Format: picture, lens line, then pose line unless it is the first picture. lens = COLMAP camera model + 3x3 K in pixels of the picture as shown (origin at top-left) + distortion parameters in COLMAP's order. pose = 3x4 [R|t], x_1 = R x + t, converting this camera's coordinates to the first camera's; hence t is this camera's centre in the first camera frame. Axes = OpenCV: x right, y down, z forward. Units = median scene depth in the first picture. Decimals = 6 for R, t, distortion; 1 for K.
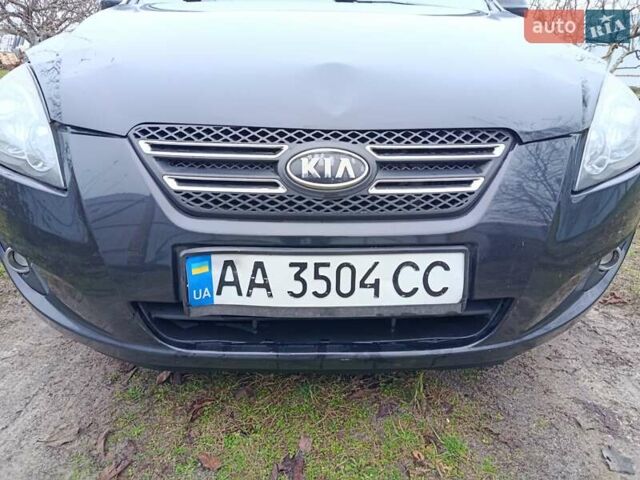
lens RADIAL K [[459.3, 0, 320.6], [0, 459.3, 236.9], [0, 0, 1]] dist [0.045074, -0.053333]
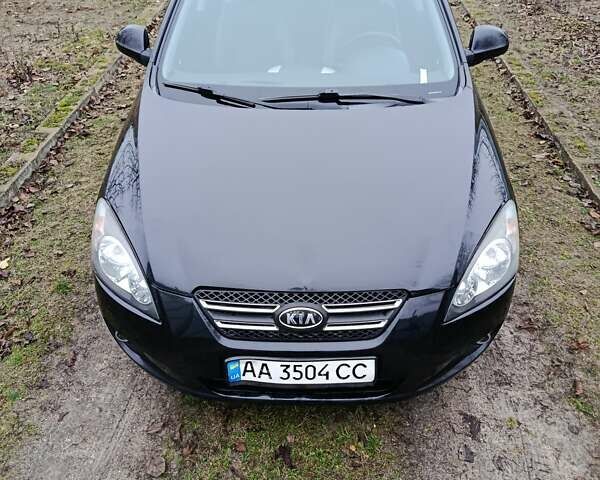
lens RADIAL K [[542.9, 0, 297.4], [0, 542.9, 241.3], [0, 0, 1]] dist [0.022862, -0.007538]
pose [[0.998355, 0.015651, -0.055162, 0.114913], [-0.002202, 0.971782, 0.235870, -0.947541], [0.057297, -0.235360, 0.970218, -1.033913]]
